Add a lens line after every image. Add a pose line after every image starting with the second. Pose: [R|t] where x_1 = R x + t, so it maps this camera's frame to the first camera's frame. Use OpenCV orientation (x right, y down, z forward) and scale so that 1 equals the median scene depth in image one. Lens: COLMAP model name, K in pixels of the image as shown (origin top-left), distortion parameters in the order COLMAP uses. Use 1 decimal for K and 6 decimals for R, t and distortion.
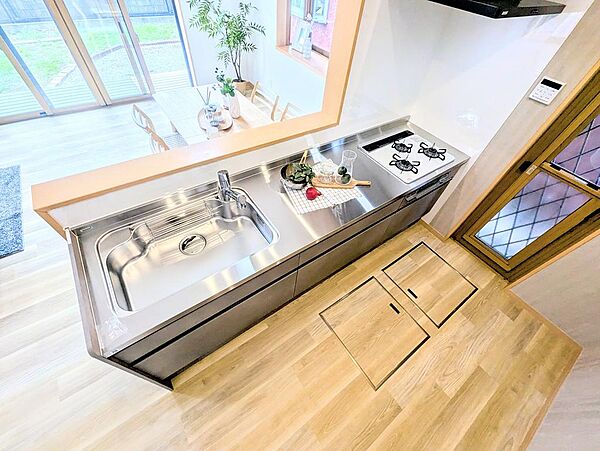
lens RADIAL K [[251.7, 0, 301.0], [0, 251.7, 226.5], [0, 0, 1]] dist [-0.001092, -0.001019]
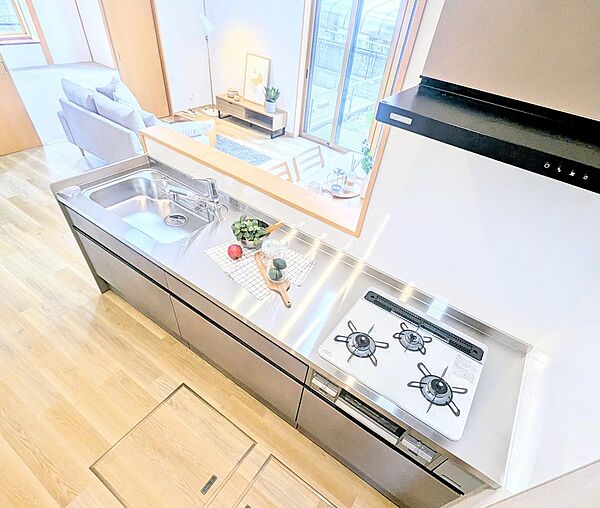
lens RADIAL K [[313.3, 0, 303.8], [0, 313.3, 287.9], [0, 0, 1]] dist [-0.005709, 0.000273]
pose [[0.353459, 0.628108, -0.693215, 0.811702], [-0.763405, 0.621959, 0.174297, -0.366249], [0.540629, 0.467597, 0.699338, 0.388207]]
